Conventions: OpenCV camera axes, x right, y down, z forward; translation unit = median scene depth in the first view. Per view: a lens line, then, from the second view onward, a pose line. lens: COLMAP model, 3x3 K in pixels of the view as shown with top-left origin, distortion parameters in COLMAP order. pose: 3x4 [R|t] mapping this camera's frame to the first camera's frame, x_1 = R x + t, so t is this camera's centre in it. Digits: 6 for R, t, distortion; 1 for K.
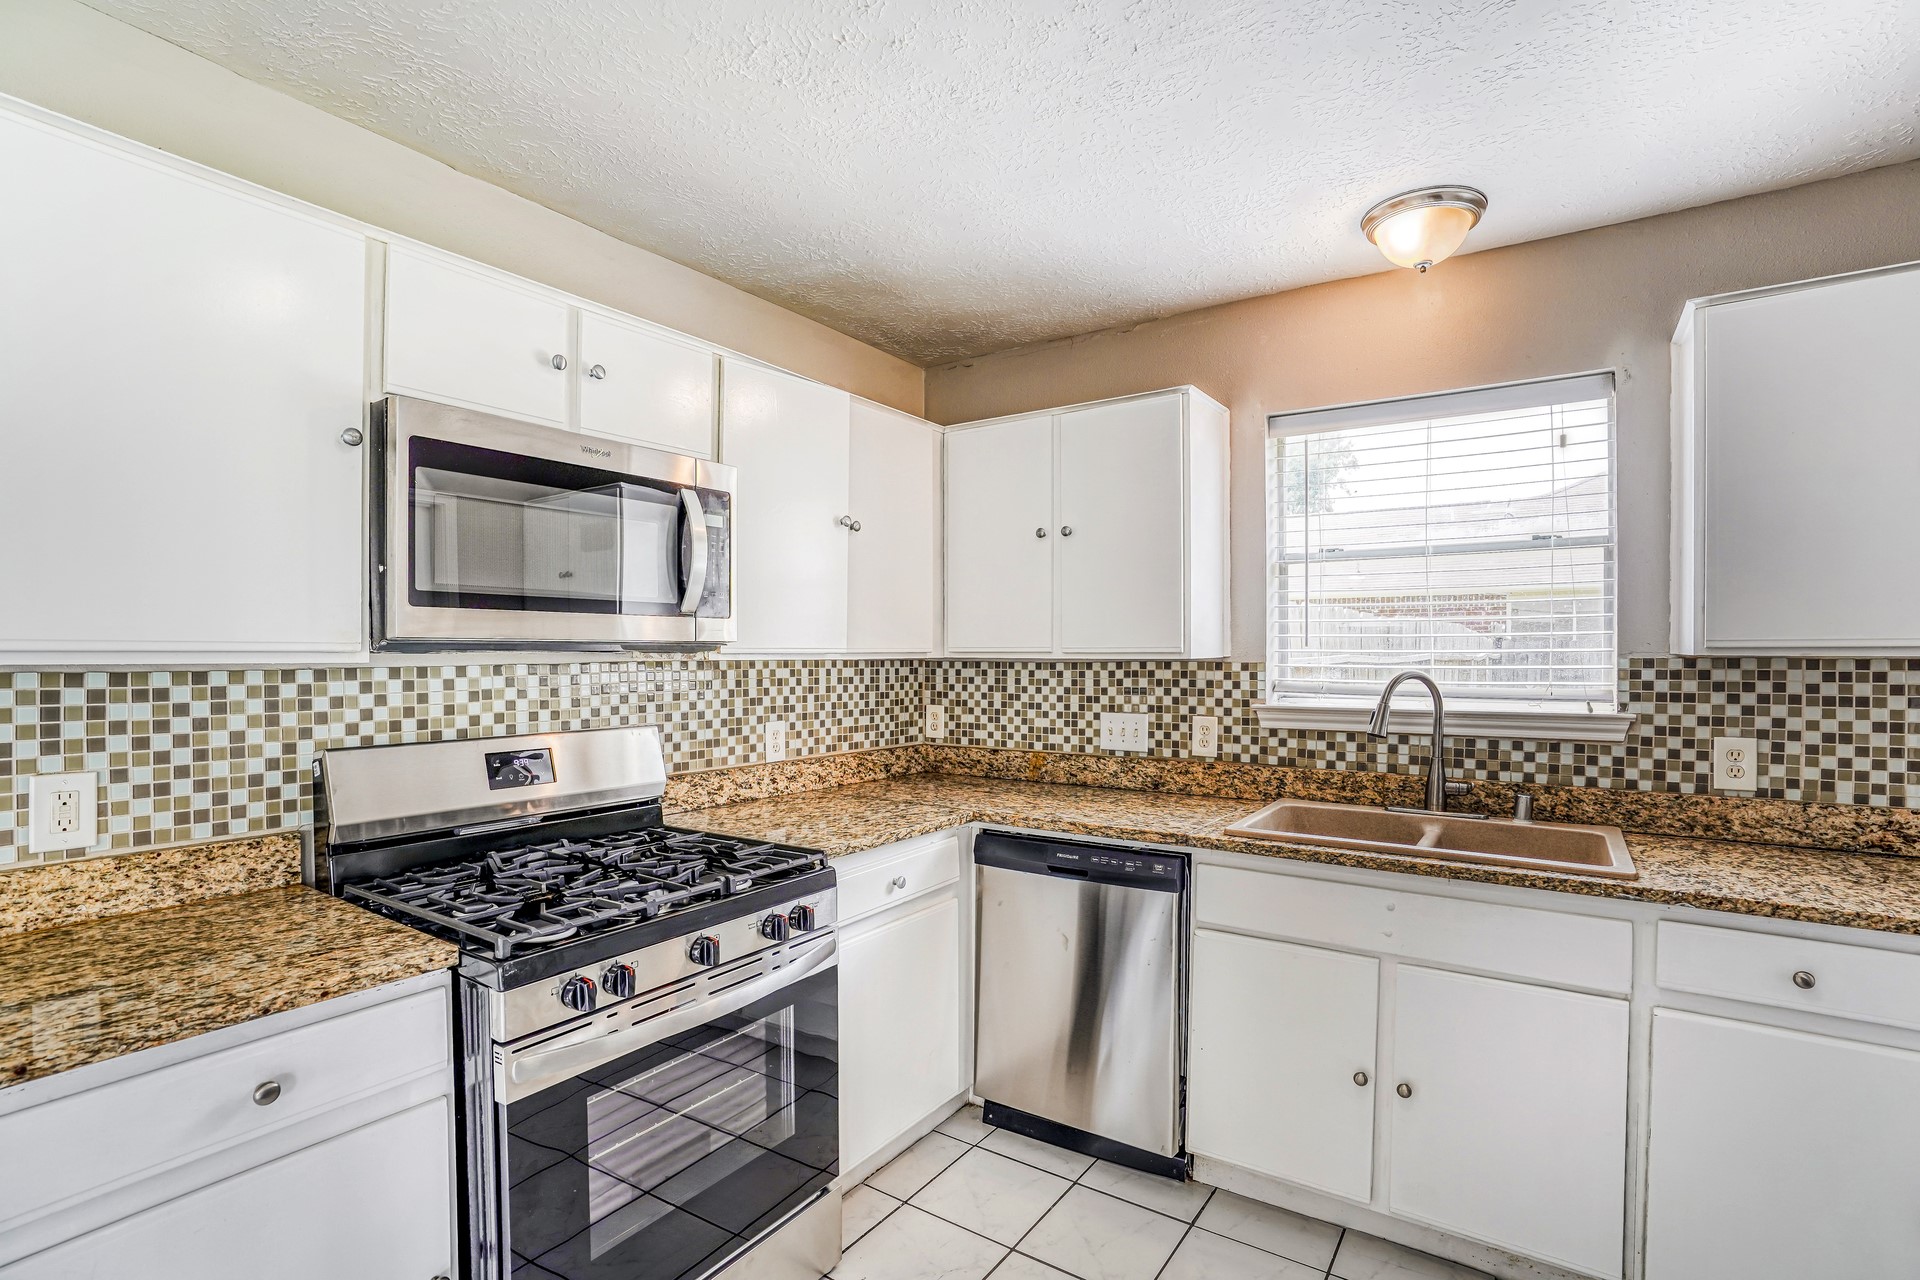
lens RADIAL K [[910.5, 0, 941.3], [0, 910.5, 667.4], [0, 0, 1]] dist [-0.070844, 0.027916]
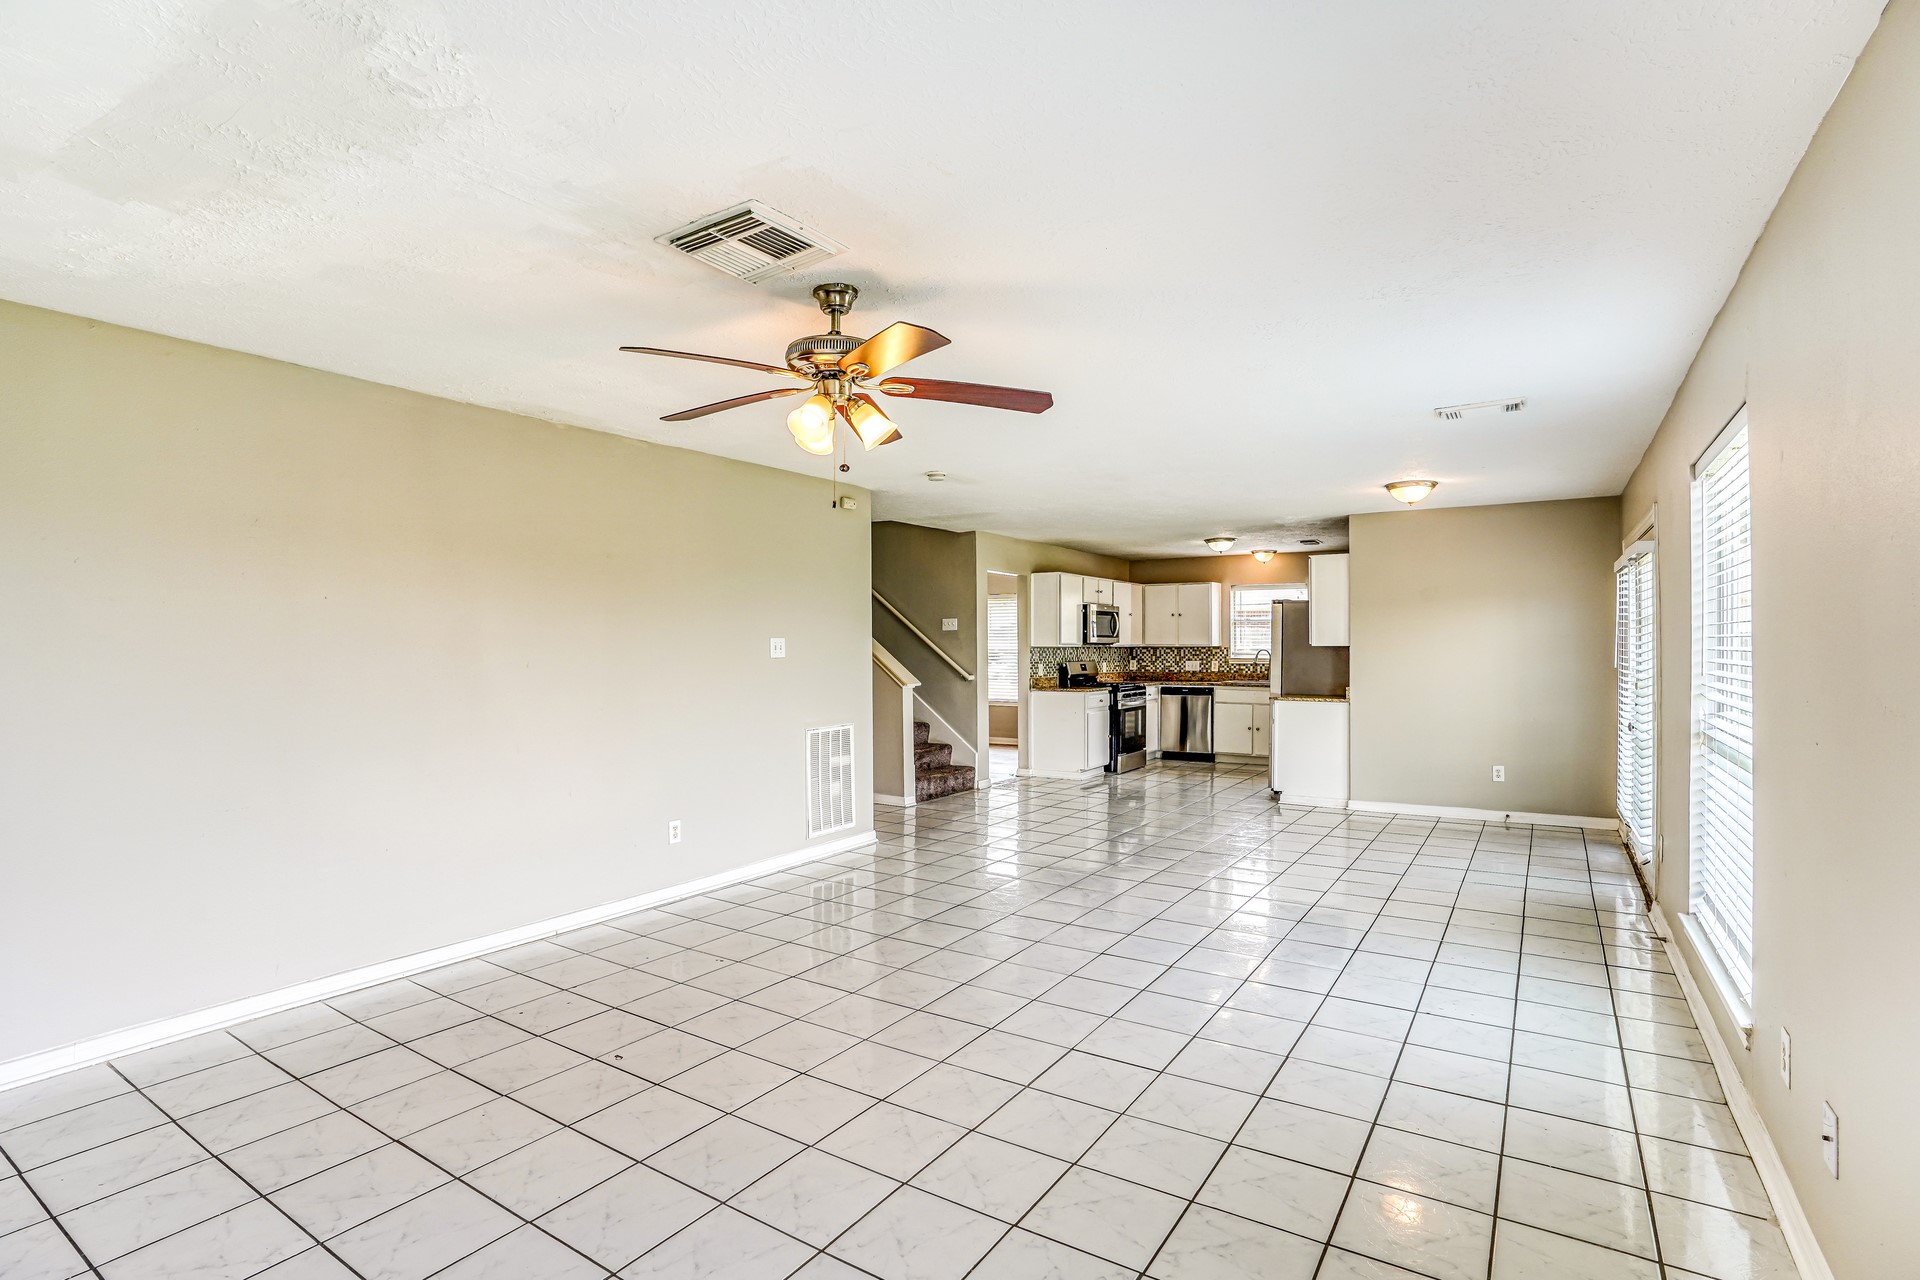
lens RADIAL K [[911.1, 0, 906.7], [0, 911.1, 645.8], [0, 0, 1]] dist [0.029549, 0.000030]
pose [[0.999881, -0.001009, -0.015395, -1.172144], [0.000764, 0.999873, -0.015934, 0.060008], [0.015409, 0.015921, 0.999755, -3.555905]]
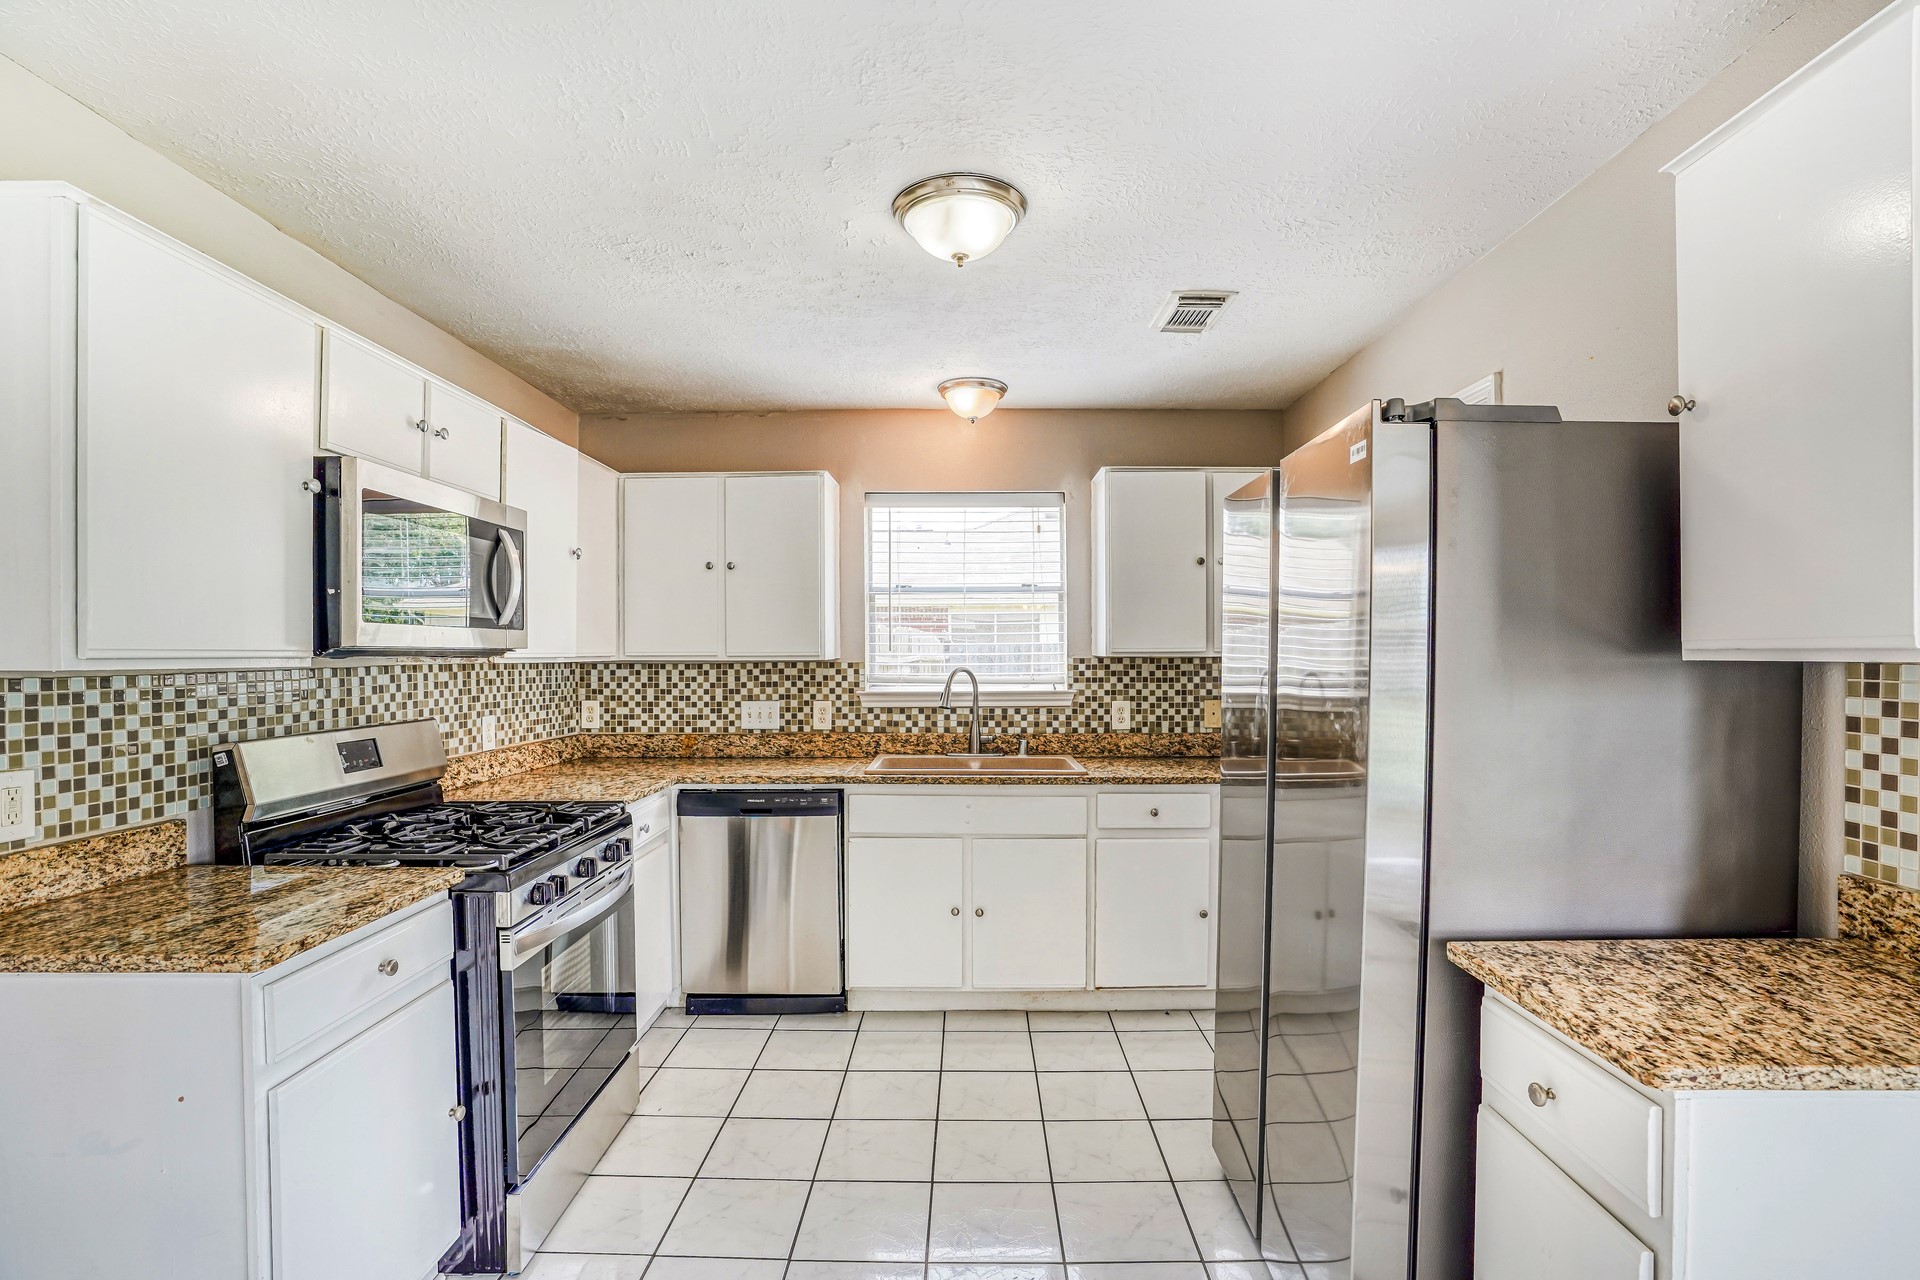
lens RADIAL K [[910.5, 0, 941.3], [0, 910.5, 667.4], [0, 0, 1]] dist [-0.070844, 0.027916]
pose [[0.837580, -0.010121, 0.546221, -0.386458], [0.010968, 0.999938, 0.001709, 0.001857], [-0.546205, 0.004560, 0.837639, -0.337019]]
